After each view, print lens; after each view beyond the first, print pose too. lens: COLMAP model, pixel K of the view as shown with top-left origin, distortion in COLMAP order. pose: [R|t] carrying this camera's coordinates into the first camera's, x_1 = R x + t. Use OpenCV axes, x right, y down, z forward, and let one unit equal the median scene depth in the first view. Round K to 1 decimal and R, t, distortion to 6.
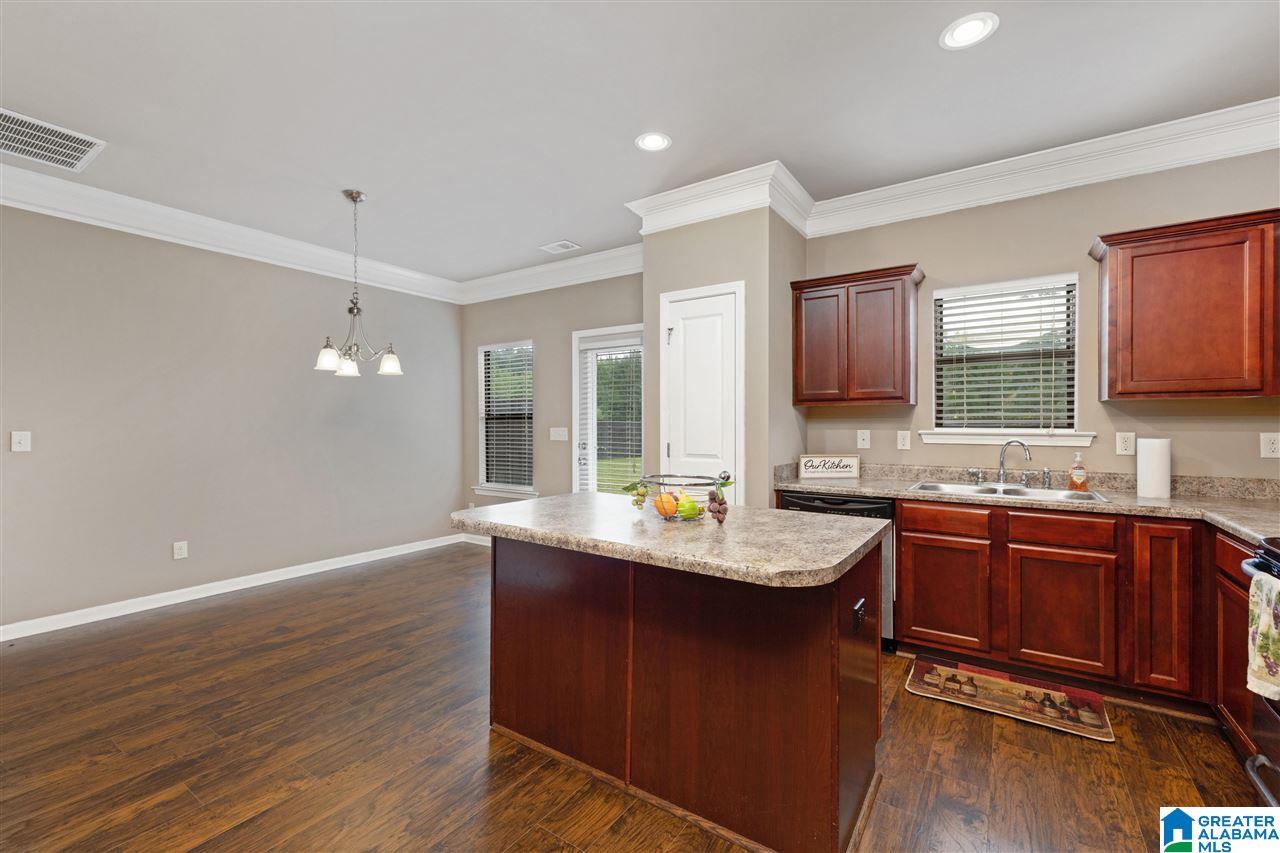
lens RADIAL K [[542.8, 0, 633.1], [0, 542.8, 427.8], [0, 0, 1]] dist [0.001119, 0.009413]
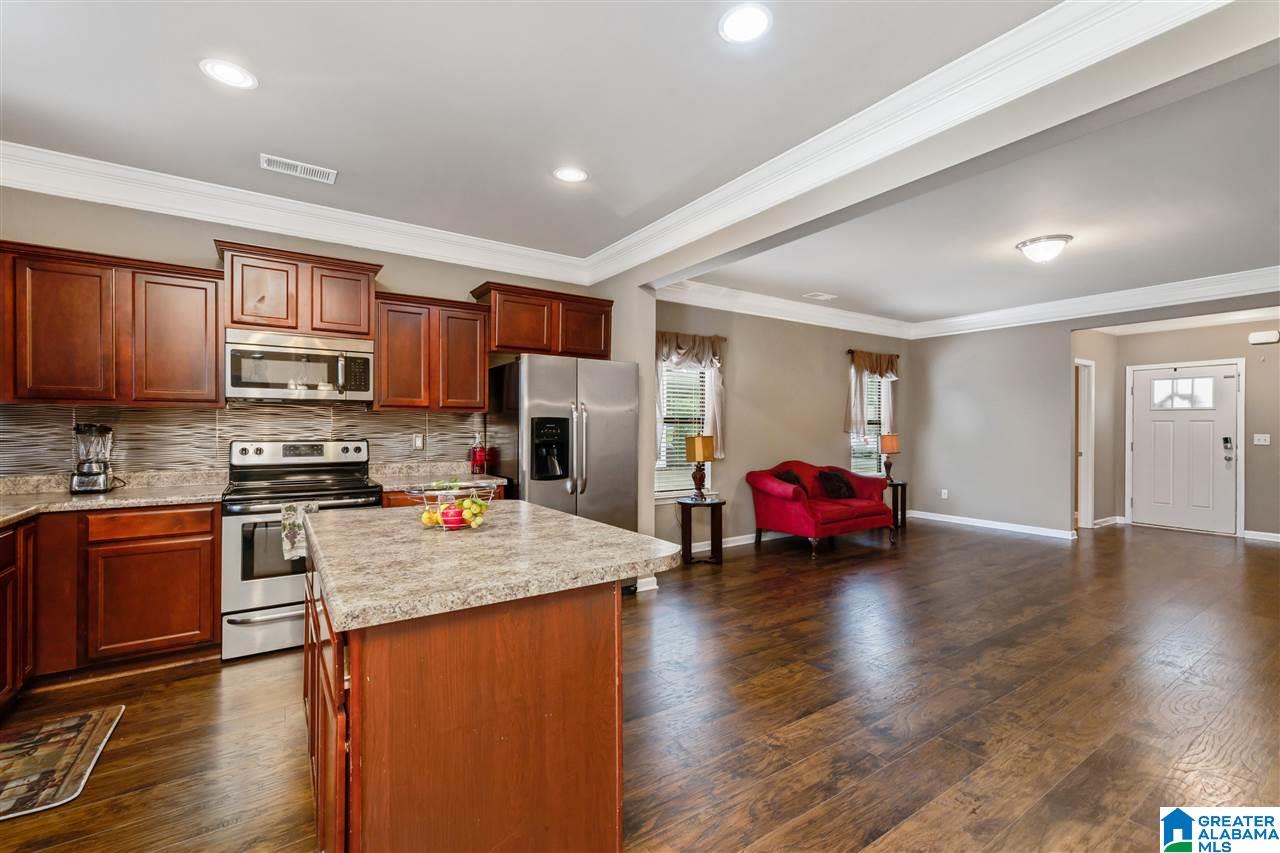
lens RADIAL K [[542.8, 0, 633.1], [0, 542.8, 427.8], [0, 0, 1]] dist [0.001119, 0.009413]
pose [[-0.923396, -0.005612, 0.383807, -0.468787], [-0.001749, 0.999944, 0.010414, -0.016676], [-0.383844, 0.008945, -0.923355, 1.430175]]
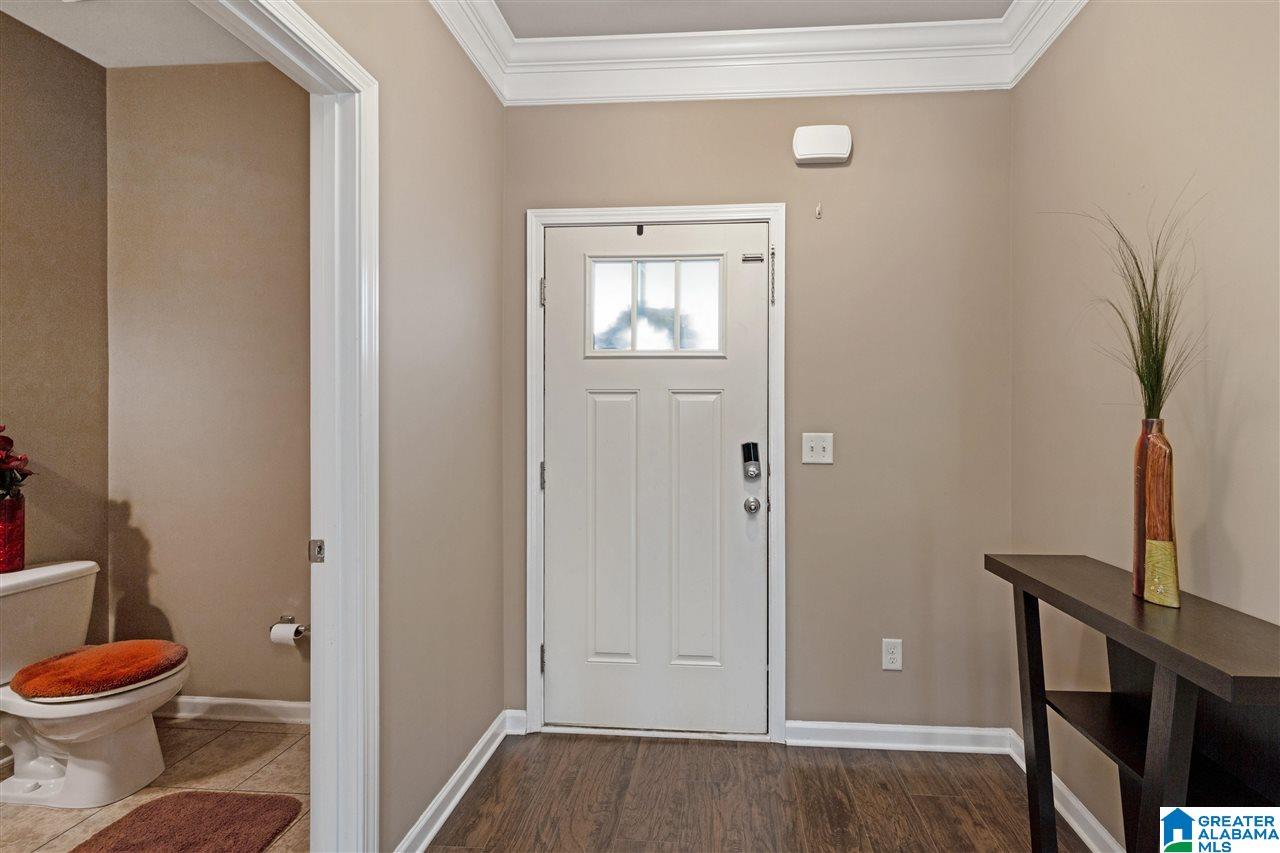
lens RADIAL K [[547.6, 0, 676.6], [0, 547.6, 423.8], [0, 0, 1]] dist [-0.000007, -0.000009]
pose [[-0.869504, 0.002338, -0.493921, -1.461917], [-0.006302, 0.999855, 0.015827, 0.006031], [0.493886, 0.016874, -0.869363, -1.154699]]
